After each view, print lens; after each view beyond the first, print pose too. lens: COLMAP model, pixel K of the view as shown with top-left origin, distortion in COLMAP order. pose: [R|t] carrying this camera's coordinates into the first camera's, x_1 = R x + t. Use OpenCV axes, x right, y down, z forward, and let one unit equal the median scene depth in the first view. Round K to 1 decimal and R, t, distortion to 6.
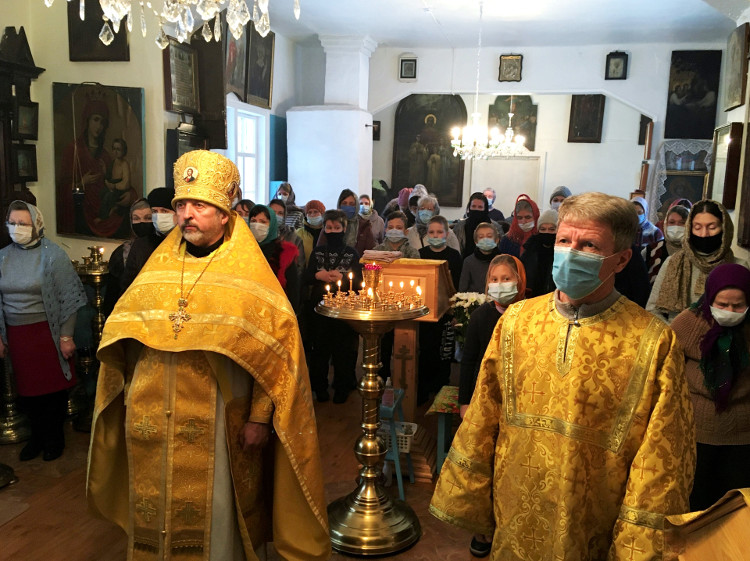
lens RADIAL K [[669.7, 0, 375.0], [0, 669.7, 280.5], [0, 0, 1]] dist [0.109007, -0.203409]
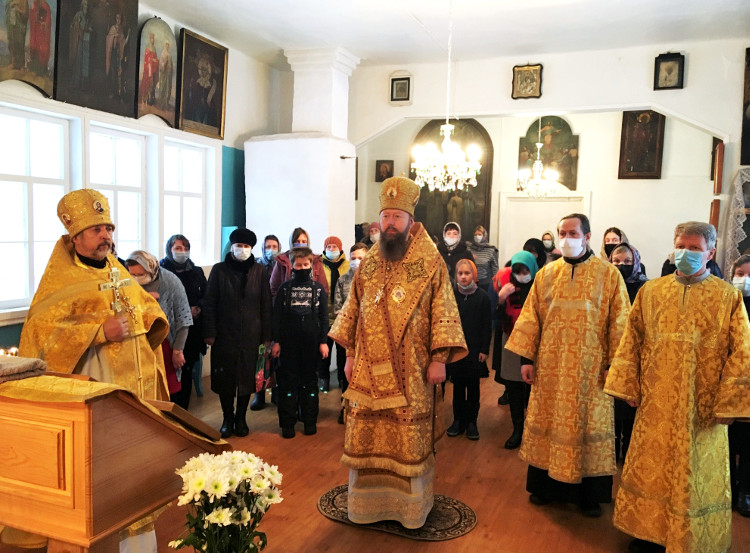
lens RADIAL K [[630.2, 0, 377.4], [0, 630.2, 268.8], [0, 0, 1]] dist [0.107229, -0.180122]
pose [[0.990513, 0.001174, -0.137413, 0.131374], [-0.013917, 0.995679, -0.091811, -0.029606], [0.136712, 0.092853, 0.986250, 0.274206]]
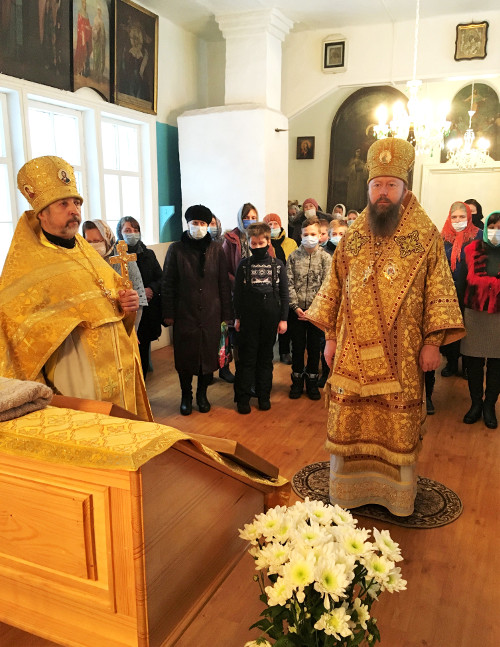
lens RADIAL K [[545.3, 0, 250.0], [0, 545.3, 323.5], [0, 0, 1]] dist [0.145265, -0.216604]
pose [[0.984472, 0.005242, -0.175462, 0.070767], [0.003437, 0.998787, 0.049121, -0.036043], [0.175506, -0.048961, 0.983260, 0.343987]]
